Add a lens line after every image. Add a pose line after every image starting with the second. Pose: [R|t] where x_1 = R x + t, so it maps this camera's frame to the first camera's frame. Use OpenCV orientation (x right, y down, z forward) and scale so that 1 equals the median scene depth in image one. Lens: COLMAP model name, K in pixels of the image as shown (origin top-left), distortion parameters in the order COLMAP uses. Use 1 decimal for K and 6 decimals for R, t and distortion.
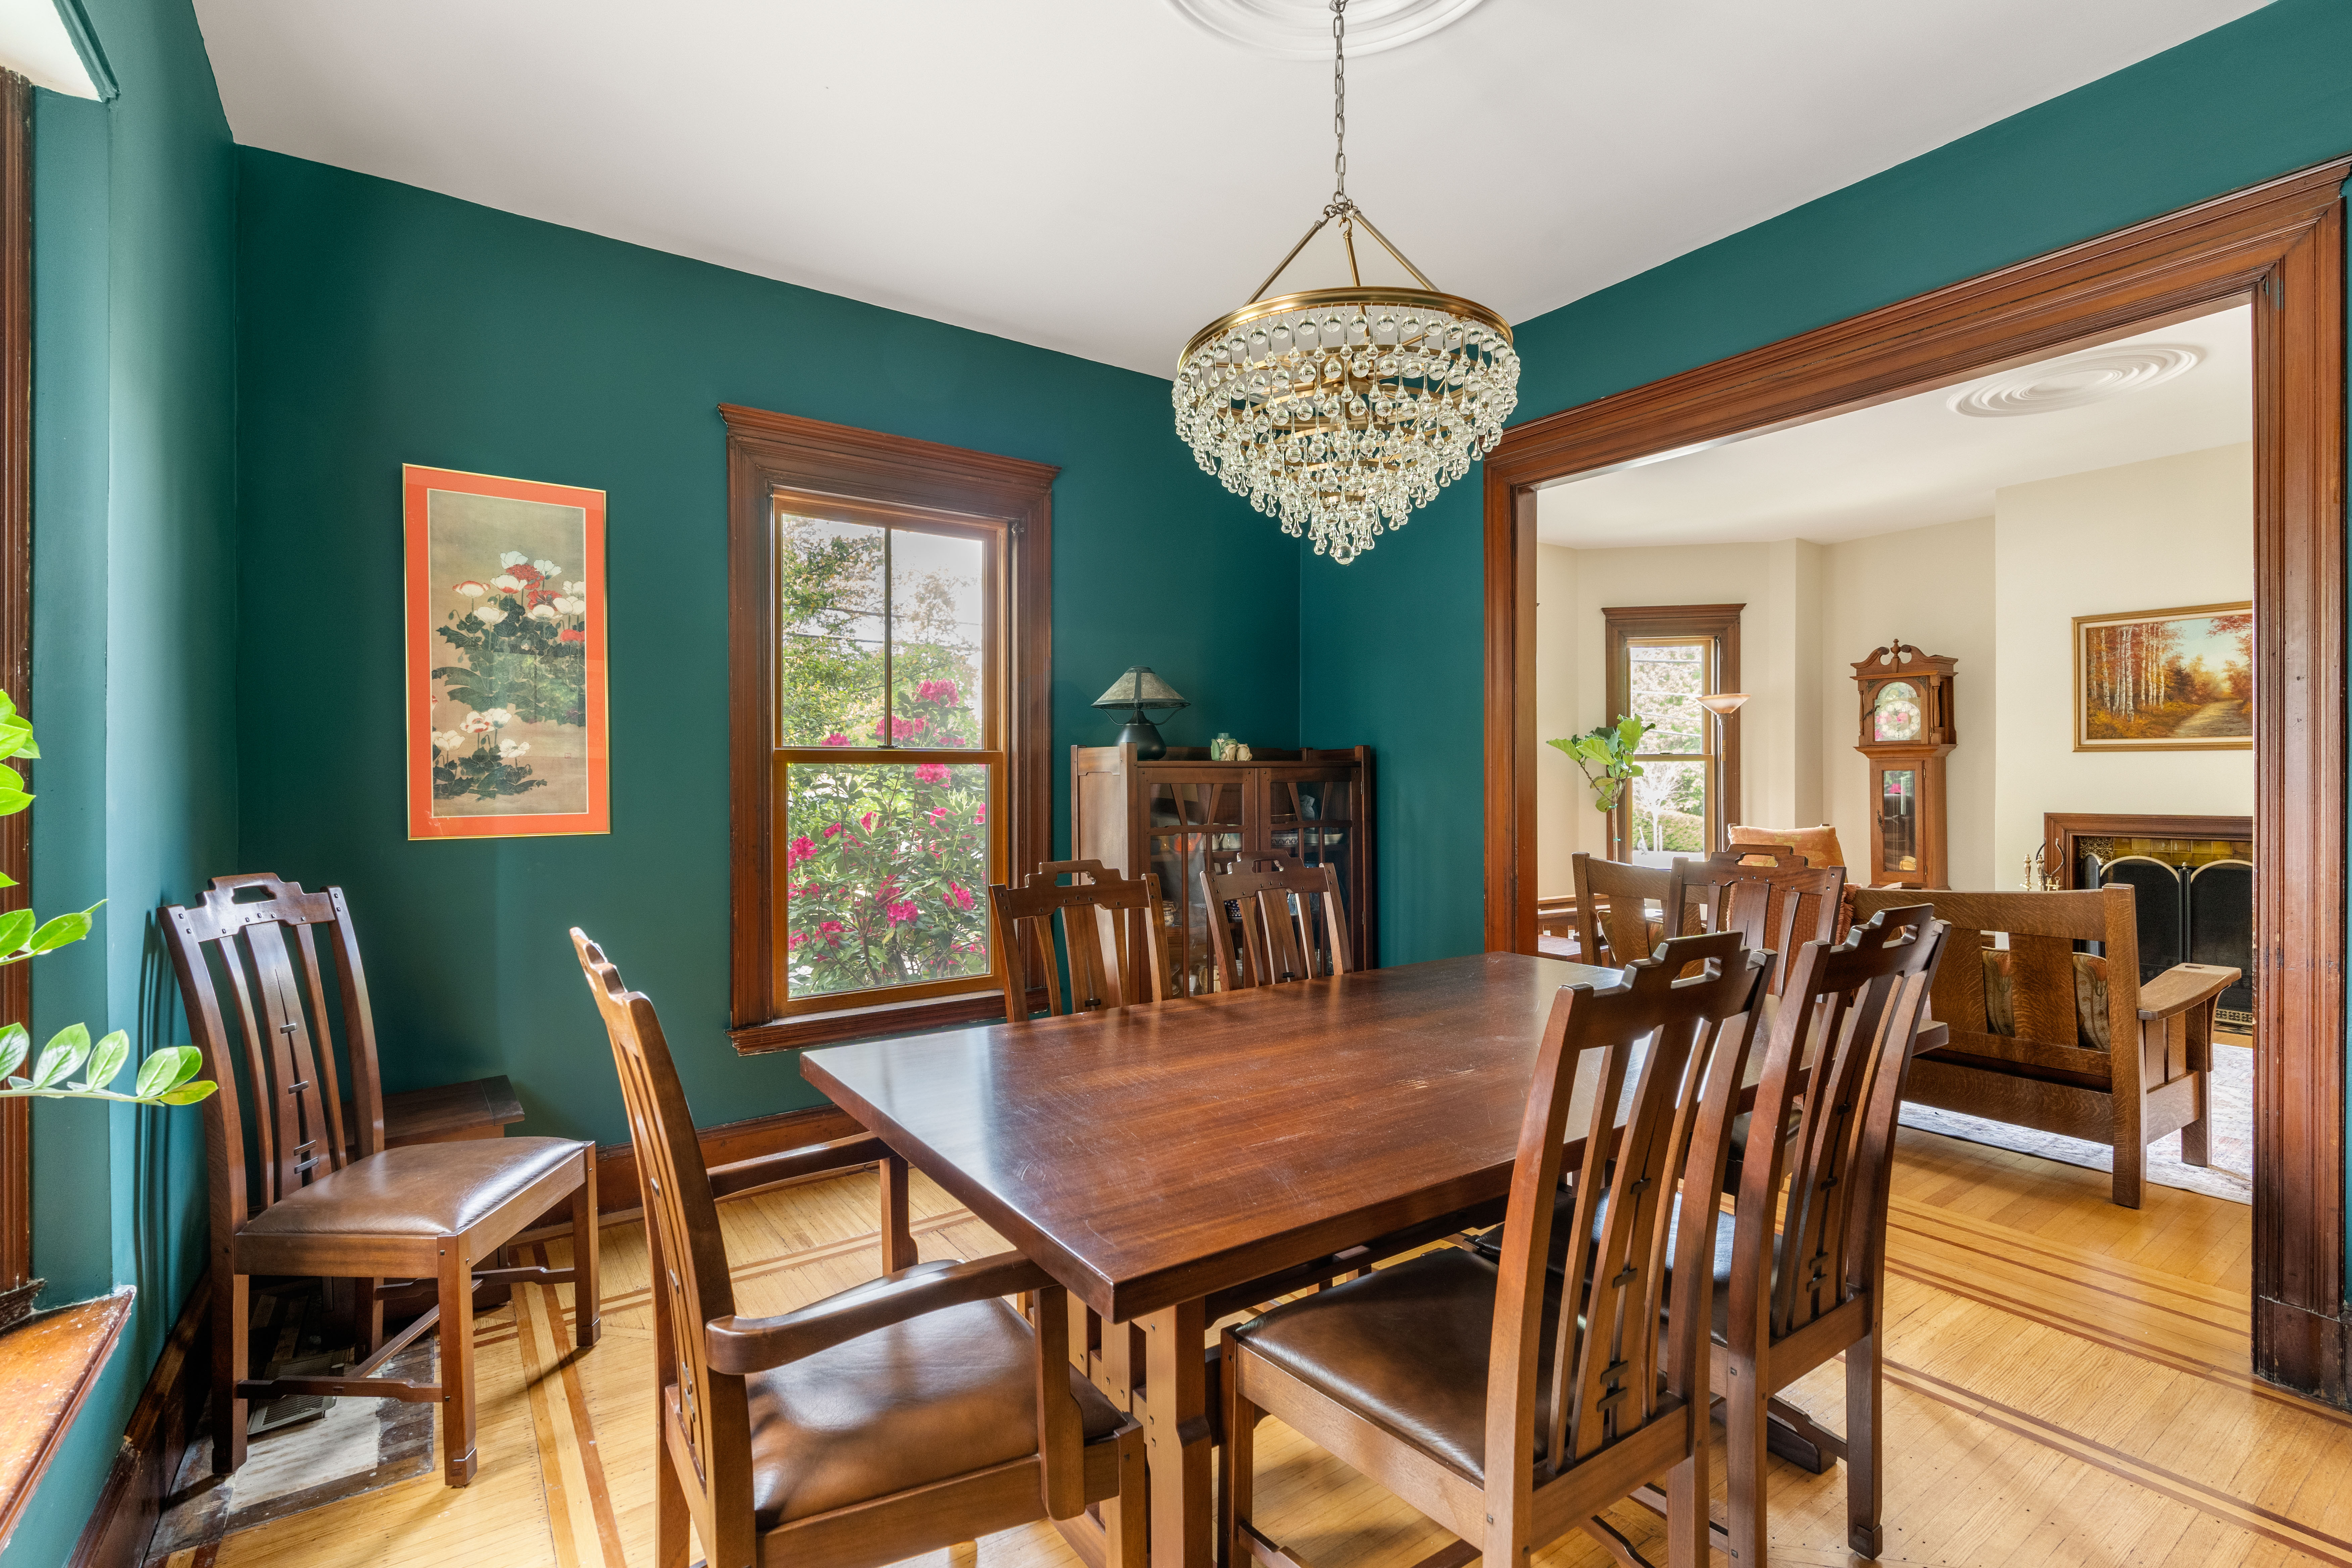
lens RADIAL K [[1044.6, 0, 1175.8], [0, 1044.6, 778.4], [0, 0, 1]] dist [-0.000691, -0.000200]
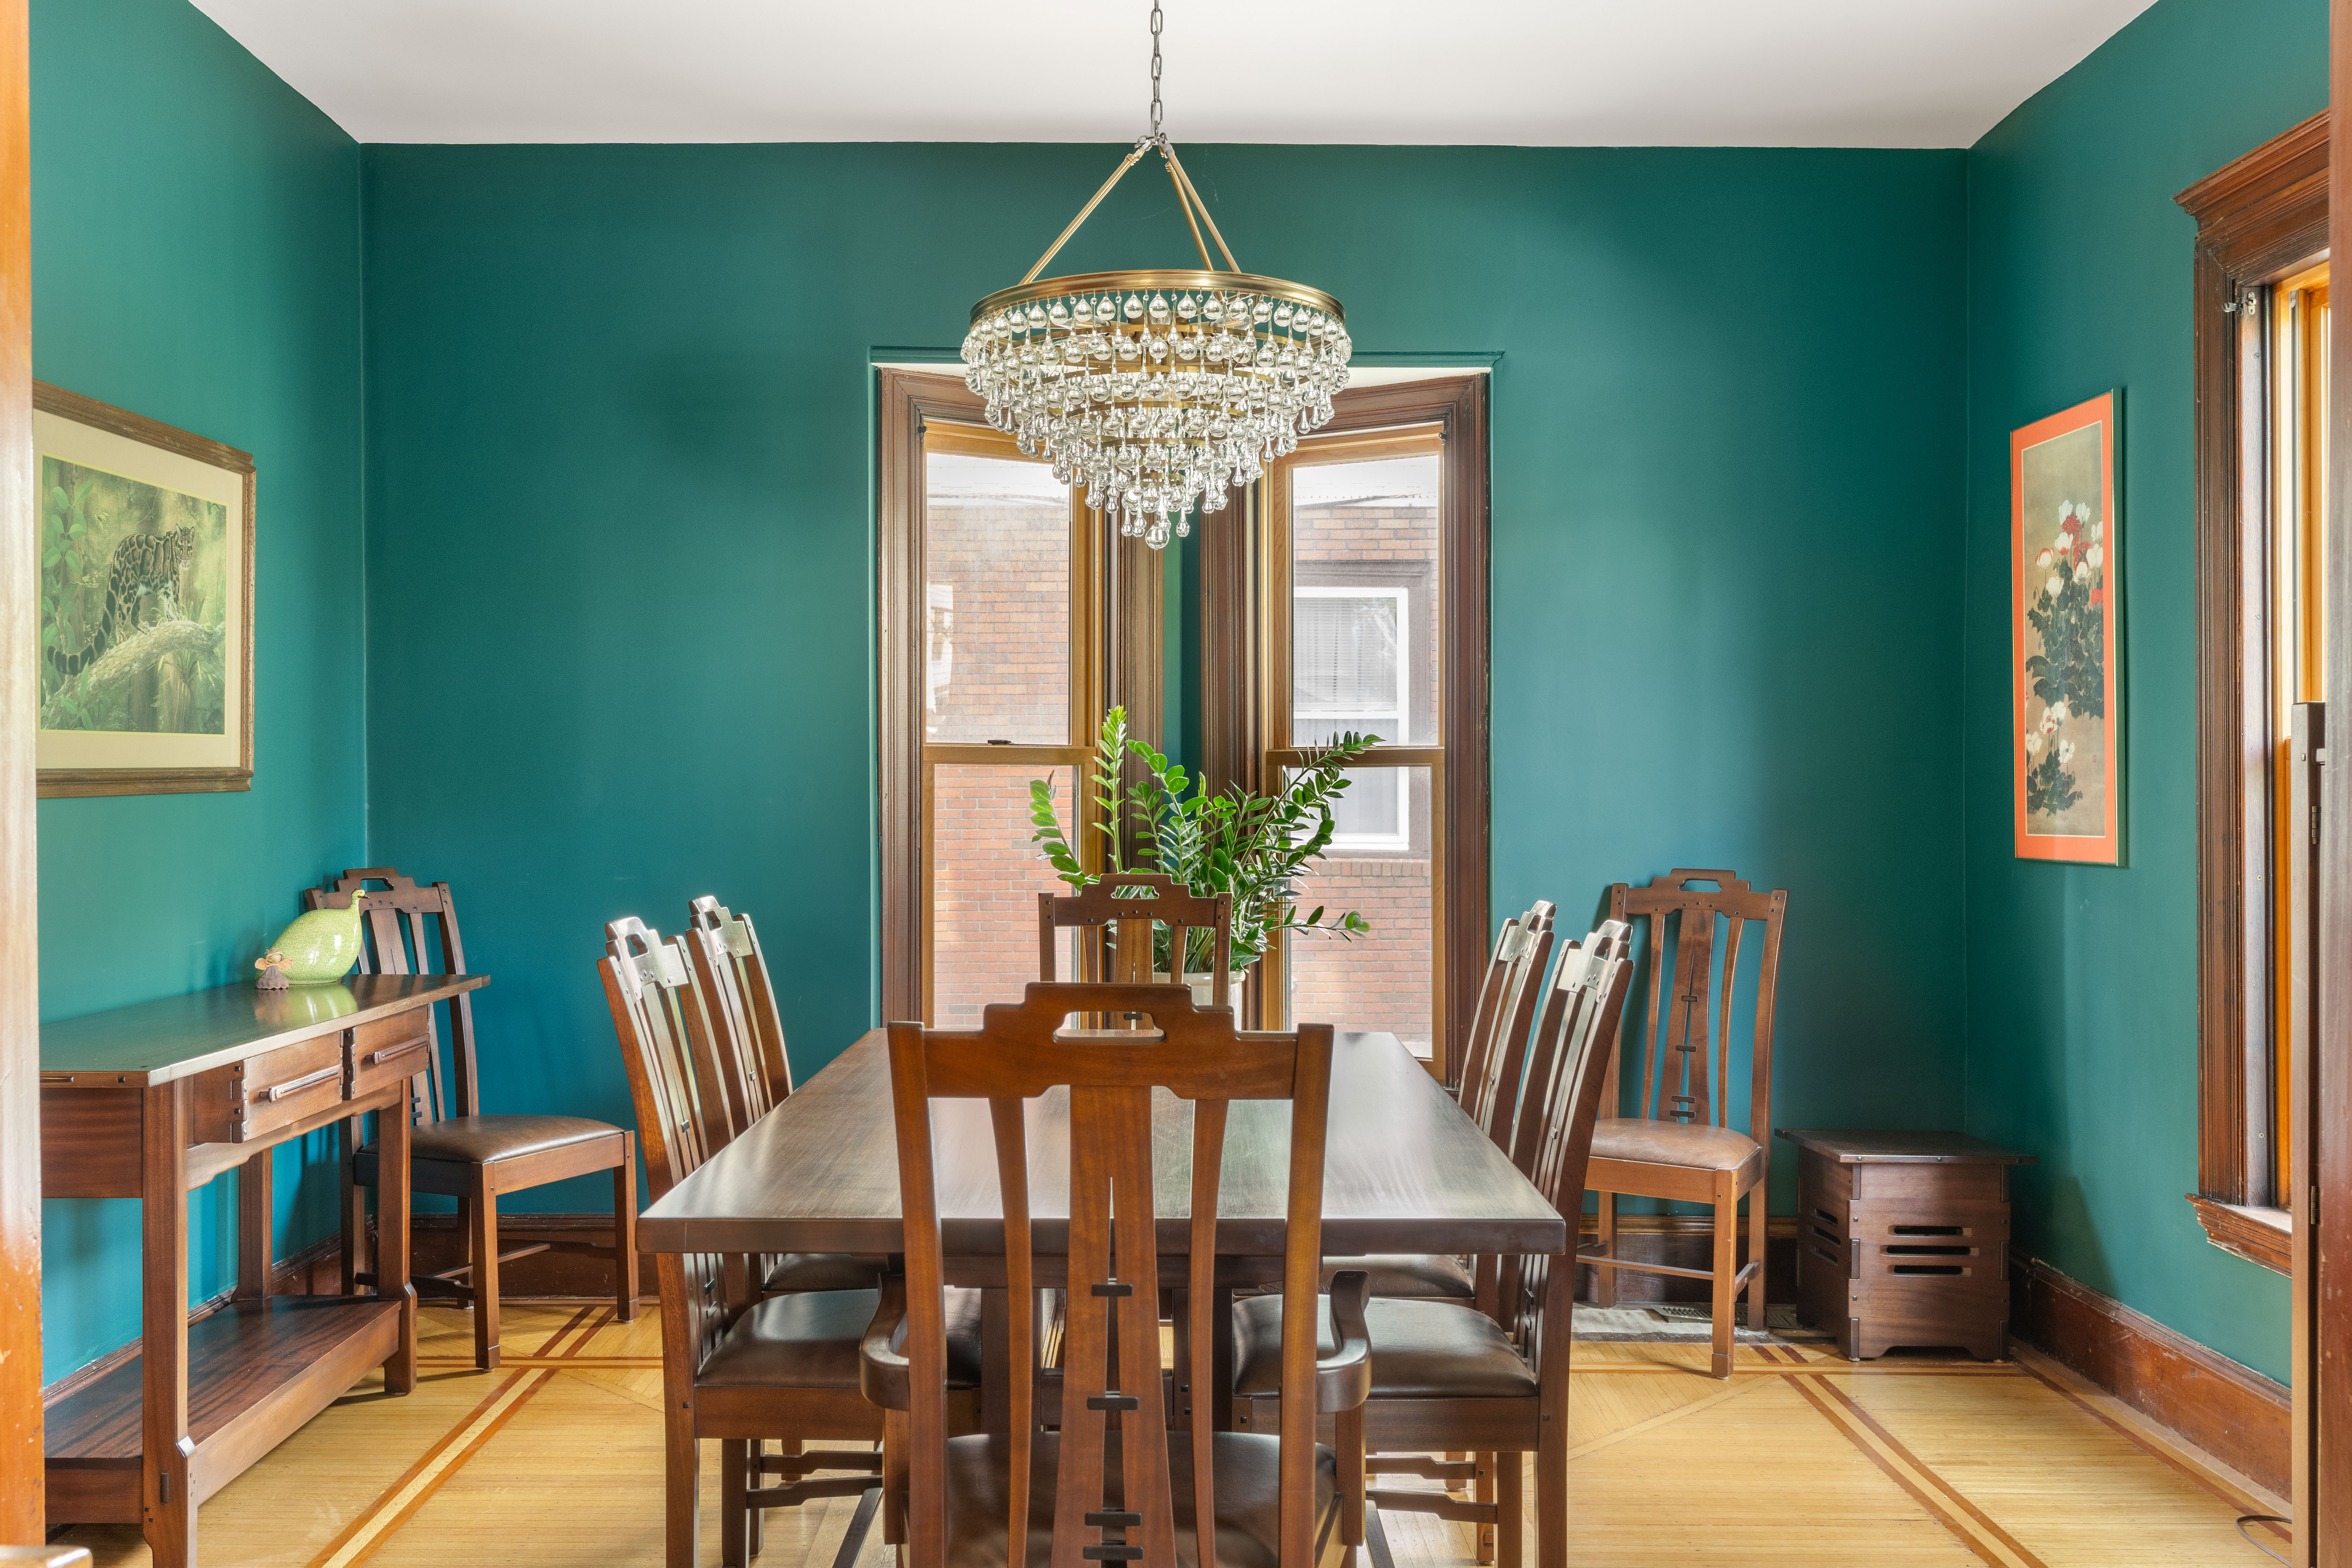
lens RADIAL K [[2114.6, 0, 1177.6], [0, 2114.6, 809.0], [0, 0, 1]] dist [0.000849, -0.003140]
pose [[-0.553273, 0.011689, -0.832918, 0.559188], [0.005403, 0.999931, 0.010443, -0.002459], [0.832982, 0.001277, -0.553298, 0.691295]]
